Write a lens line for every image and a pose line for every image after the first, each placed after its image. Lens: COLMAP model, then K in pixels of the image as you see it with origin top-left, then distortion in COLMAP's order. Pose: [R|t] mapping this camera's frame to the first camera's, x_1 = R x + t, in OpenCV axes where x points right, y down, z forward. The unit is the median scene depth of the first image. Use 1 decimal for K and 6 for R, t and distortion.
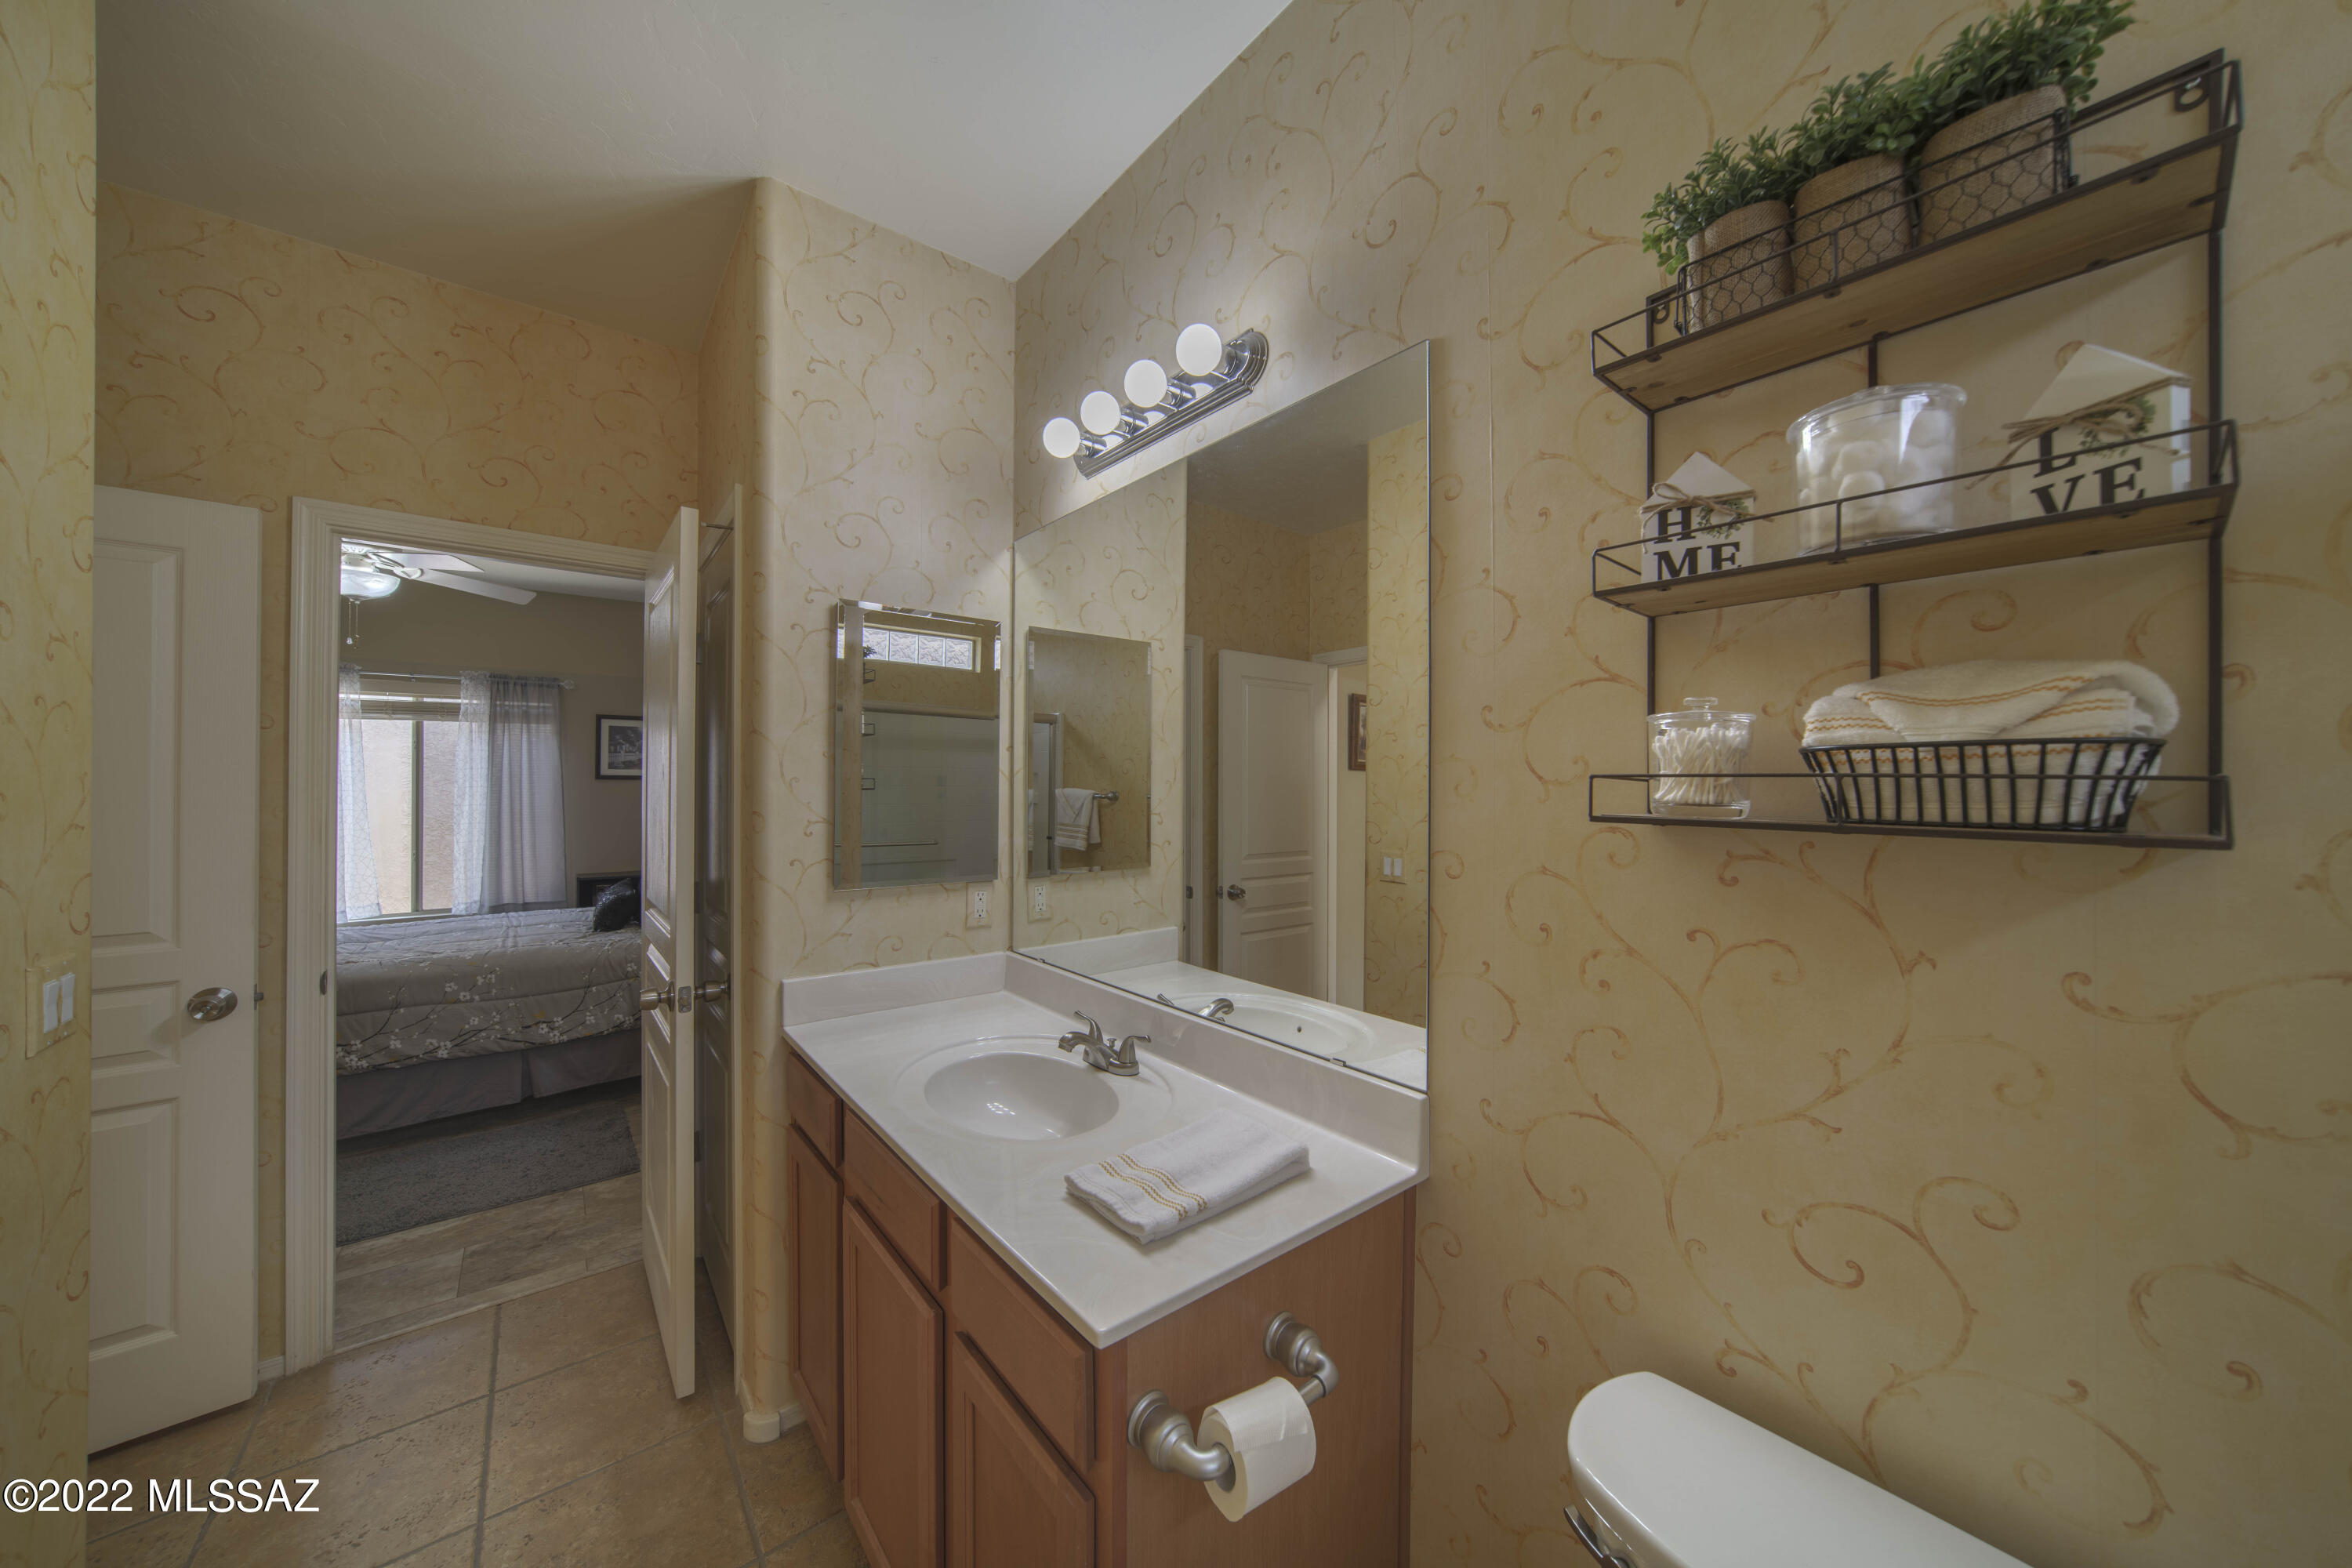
lens RADIAL K [[793.8, 0, 1173.2], [0, 793.8, 778.6], [0, 0, 1]] dist [-0.033483, 0.008978]
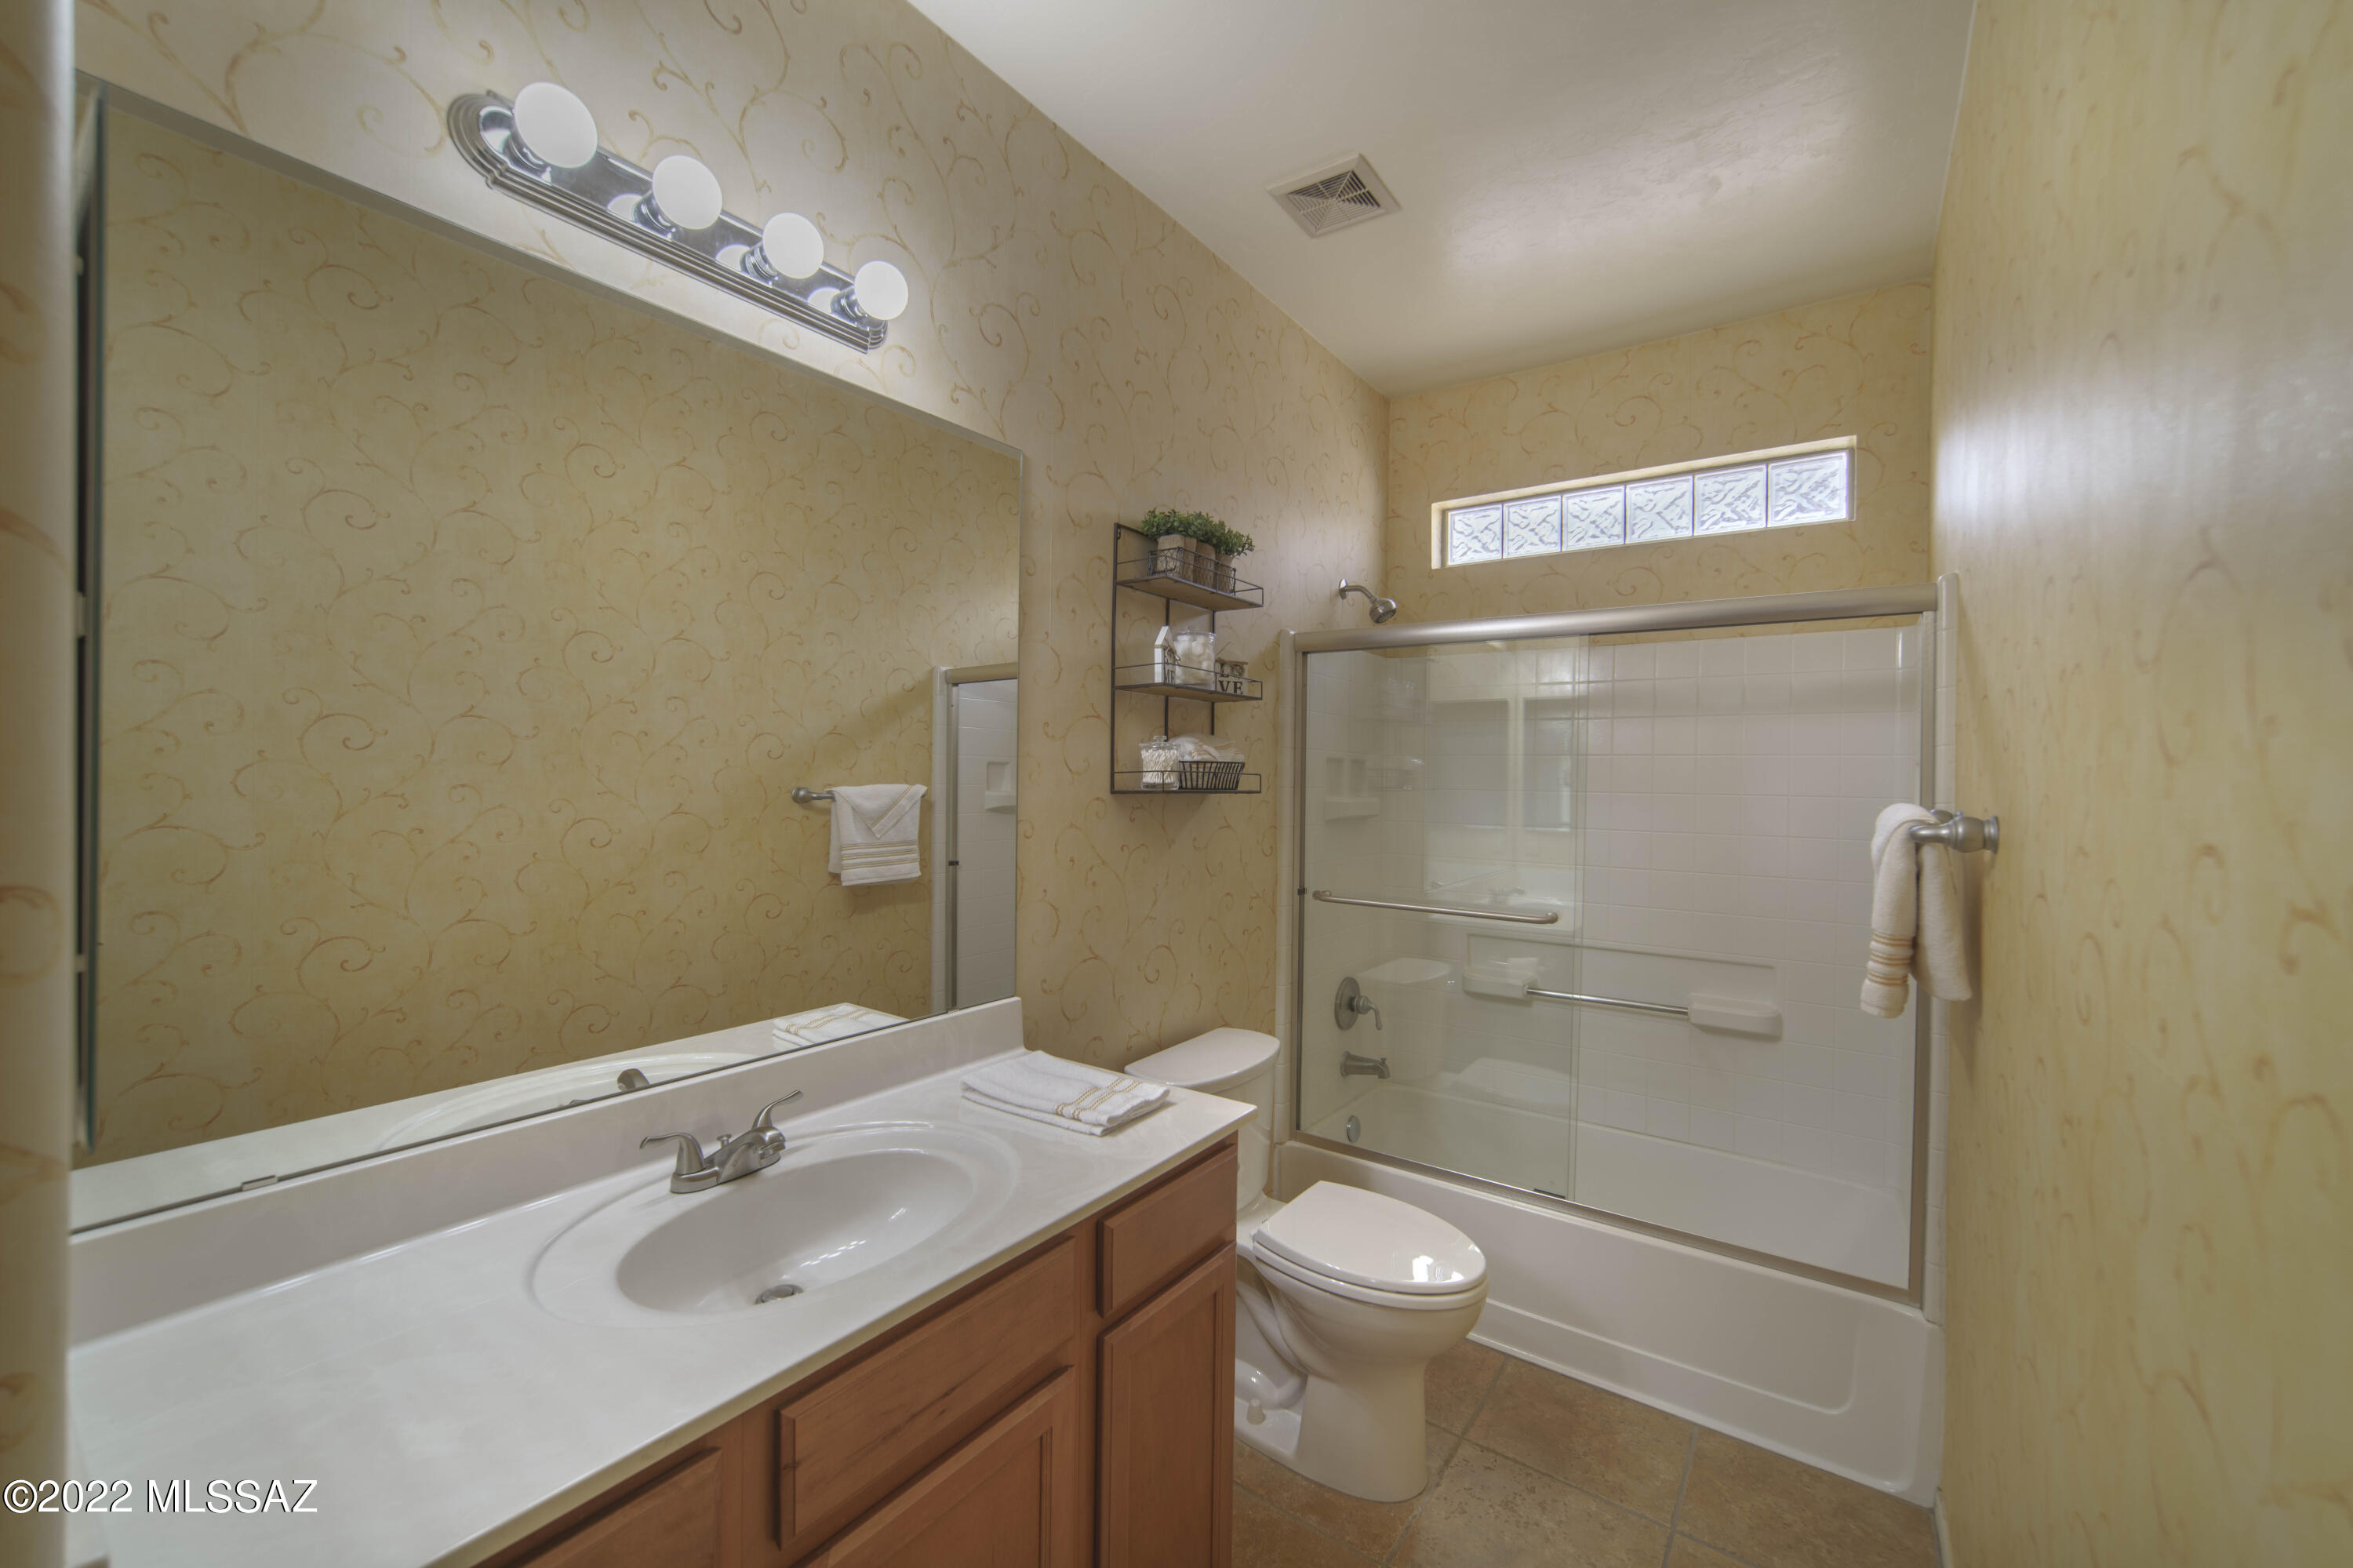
lens RADIAL K [[922.1, 0, 1169.9], [0, 922.1, 775.6], [0, 0, 1]] dist [-0.013970, 0.000223]
pose [[-0.248949, -0.001634, 0.968515, -0.871806], [-0.018961, 0.999815, -0.003187, 0.007829], [-0.968331, -0.019158, -0.248934, 0.756702]]
